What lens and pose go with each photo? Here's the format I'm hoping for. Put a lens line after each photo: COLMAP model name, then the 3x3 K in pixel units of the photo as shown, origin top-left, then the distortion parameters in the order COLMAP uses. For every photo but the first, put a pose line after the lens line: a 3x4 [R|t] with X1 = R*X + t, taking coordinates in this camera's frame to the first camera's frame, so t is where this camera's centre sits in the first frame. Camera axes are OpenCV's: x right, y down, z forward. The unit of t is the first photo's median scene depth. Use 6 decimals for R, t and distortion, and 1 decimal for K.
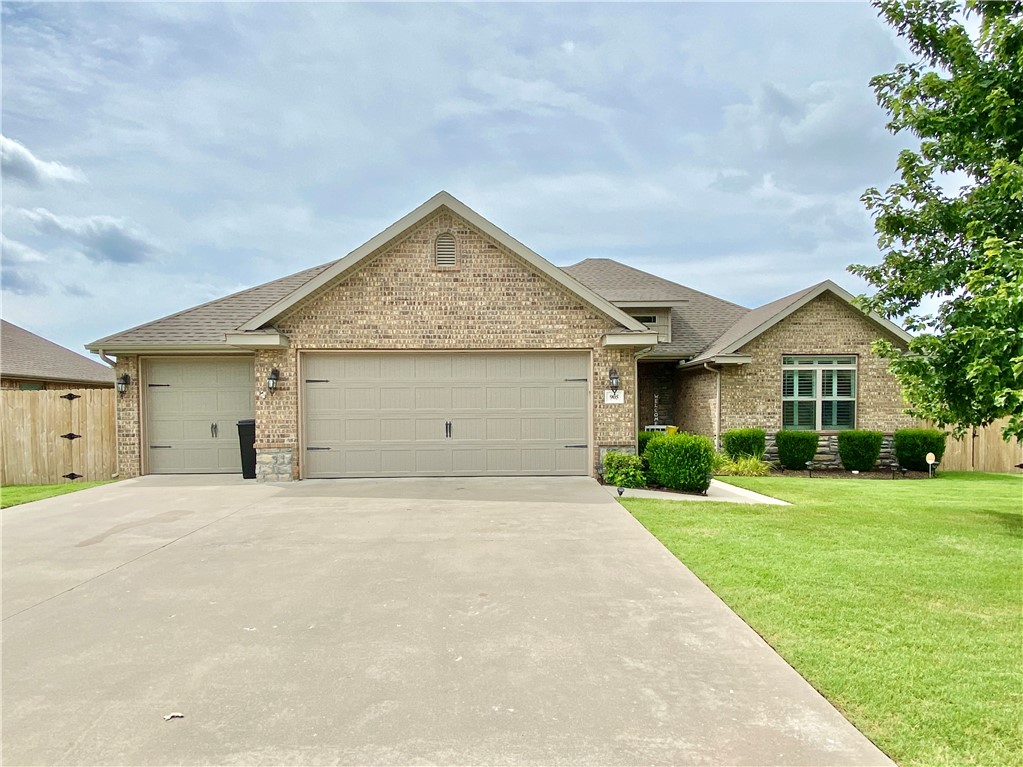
lens RADIAL K [[597.3, 0, 510.4], [0, 597.3, 407.5], [0, 0, 1]] dist [0.025384, -0.002158]
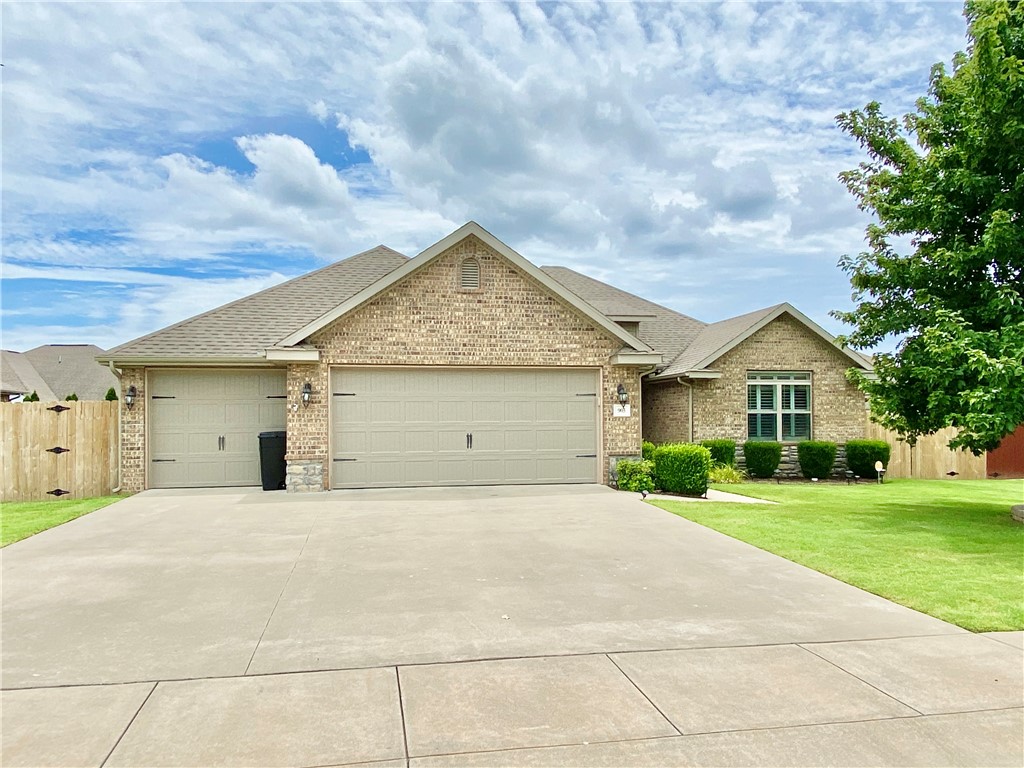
lens RADIAL K [[678.1, 0, 512.0], [0, 678.1, 384.0], [0, 0, 1]] dist [0.025927, 0.002270]
pose [[0.989753, 0.008009, 0.142565, -0.204282], [-0.000766, 0.998709, -0.050788, -0.002668], [-0.142787, 0.050159, 0.988482, -0.206639]]
